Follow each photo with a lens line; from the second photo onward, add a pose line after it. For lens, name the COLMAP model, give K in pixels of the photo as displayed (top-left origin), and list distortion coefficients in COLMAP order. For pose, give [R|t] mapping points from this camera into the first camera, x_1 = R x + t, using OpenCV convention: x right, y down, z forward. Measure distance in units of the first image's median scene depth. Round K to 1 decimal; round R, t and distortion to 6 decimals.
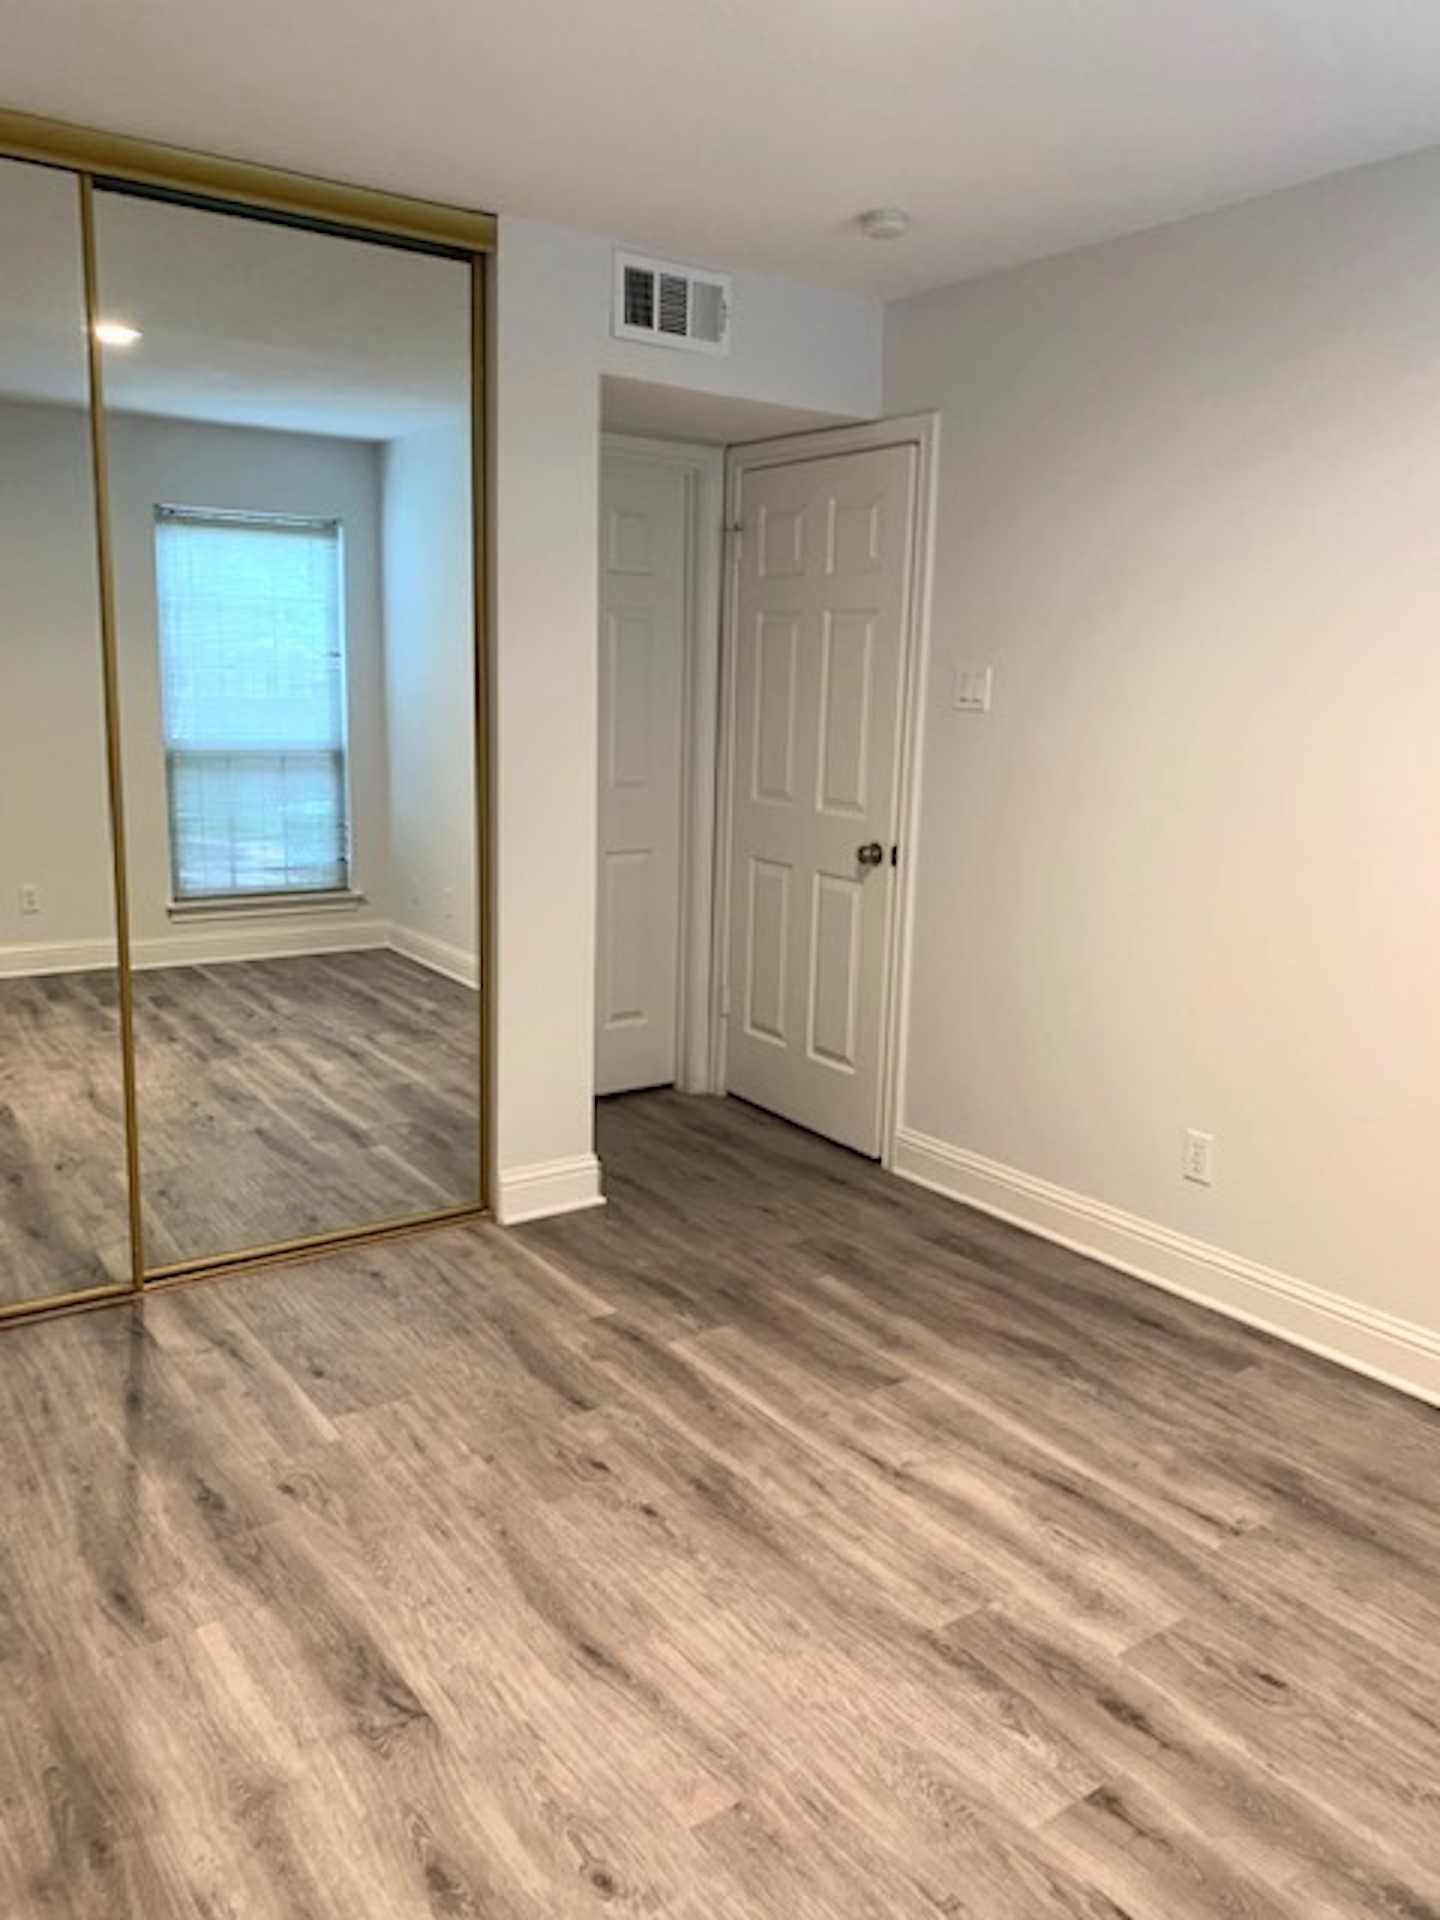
lens RADIAL K [[1449.3, 0, 719.3], [0, 1449.3, 962.1], [0, 0, 1]] dist [0.015644, -0.032716]
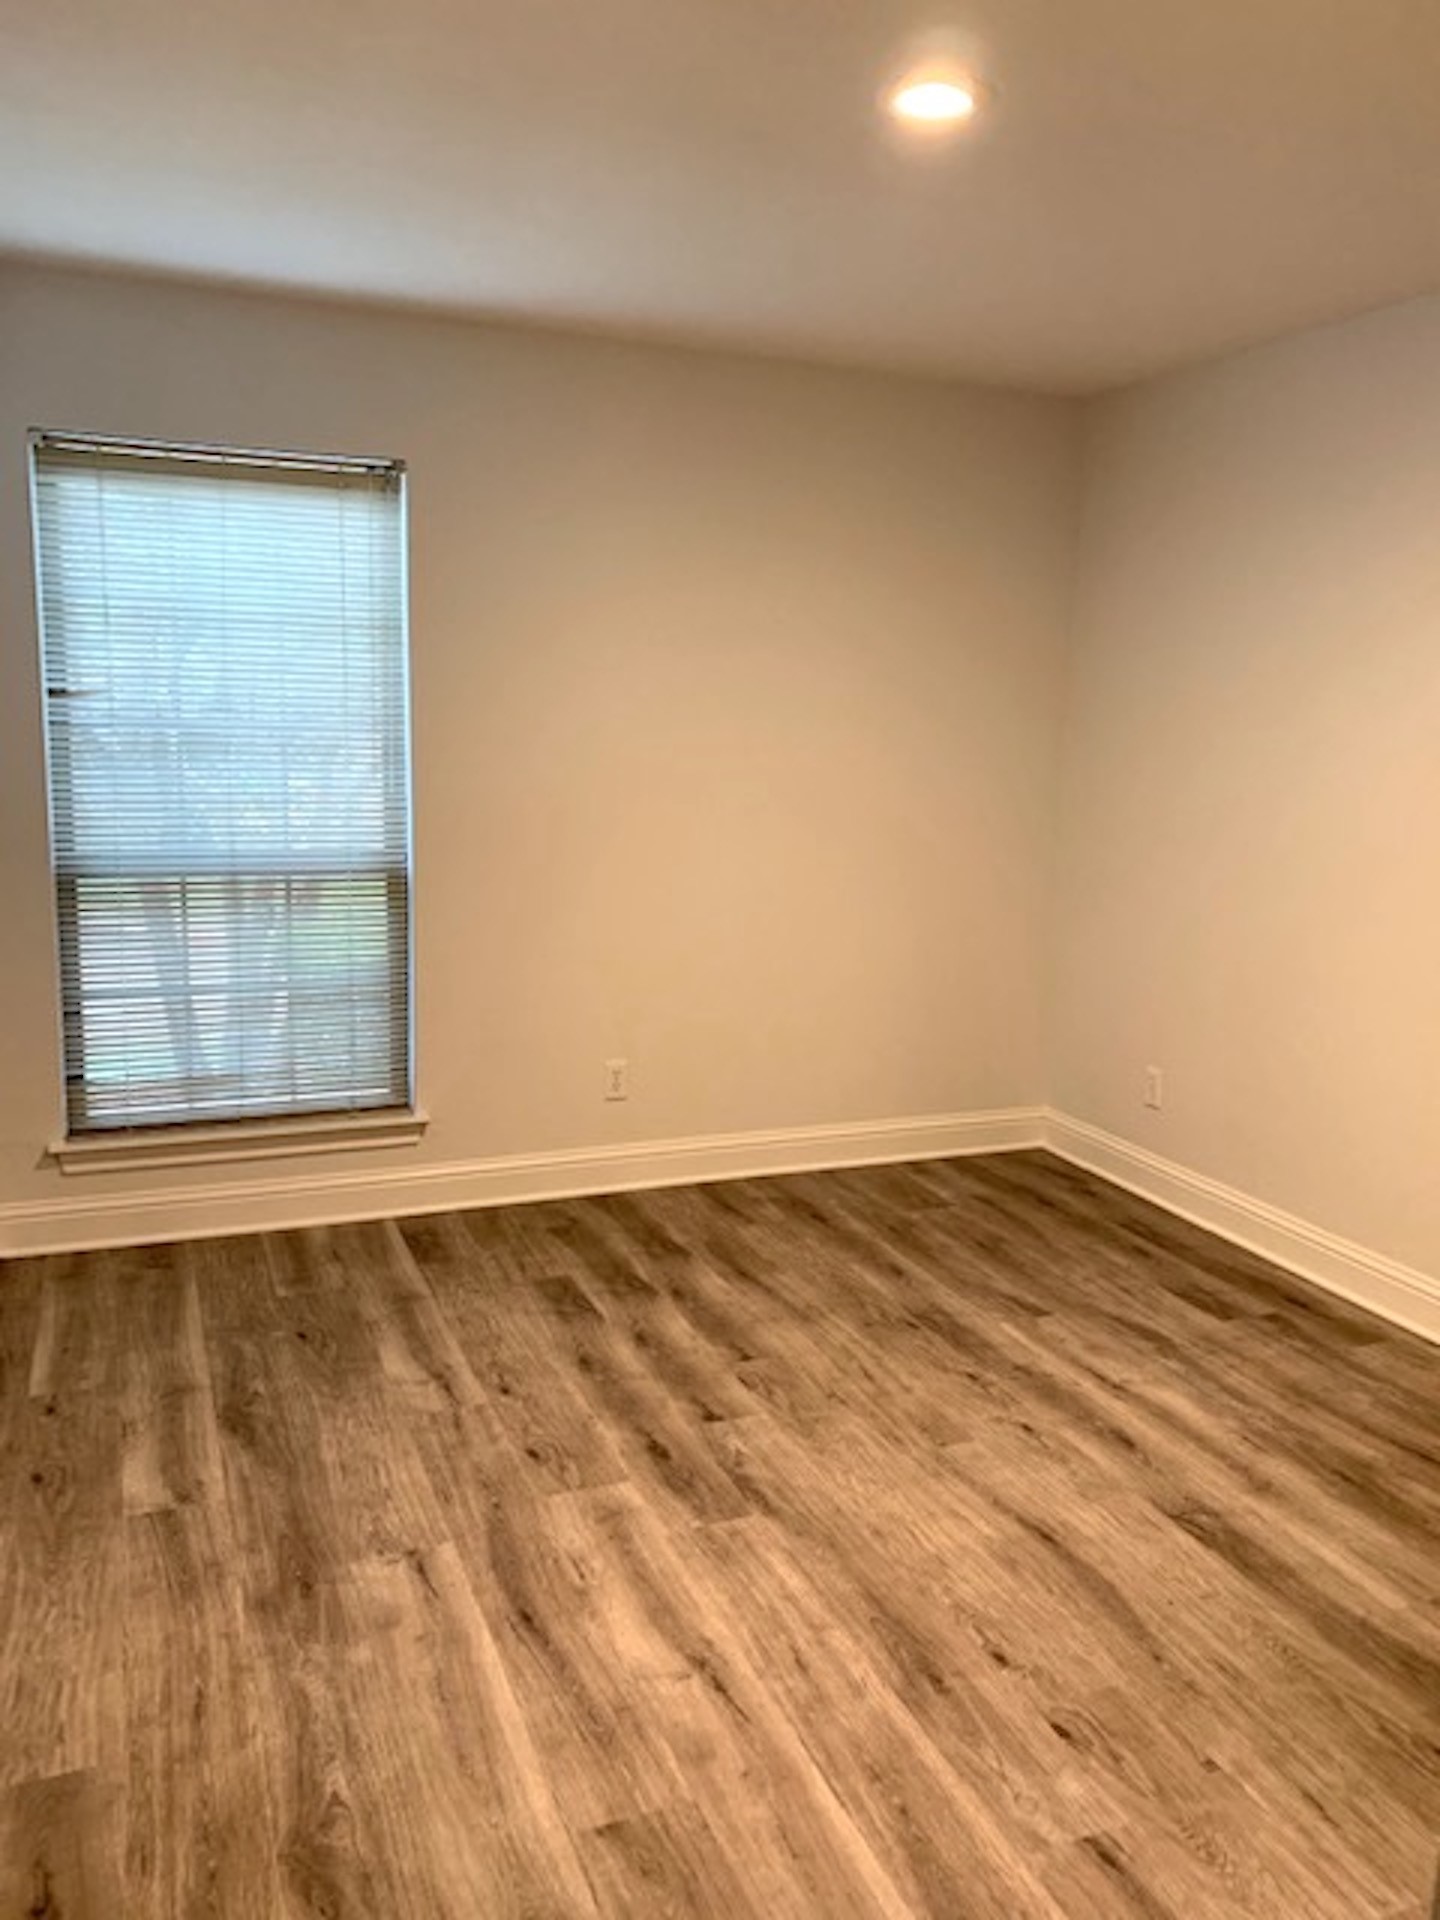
lens RADIAL K [[1449.3, 0, 726.7], [0, 1449.3, 956.4], [0, 0, 1]] dist [0.015644, -0.032716]
pose [[-0.971537, -0.088099, 0.219897, -0.044266], [-0.003376, 0.933328, 0.359009, -0.365480], [-0.236864, 0.348048, -0.907060, 1.748502]]
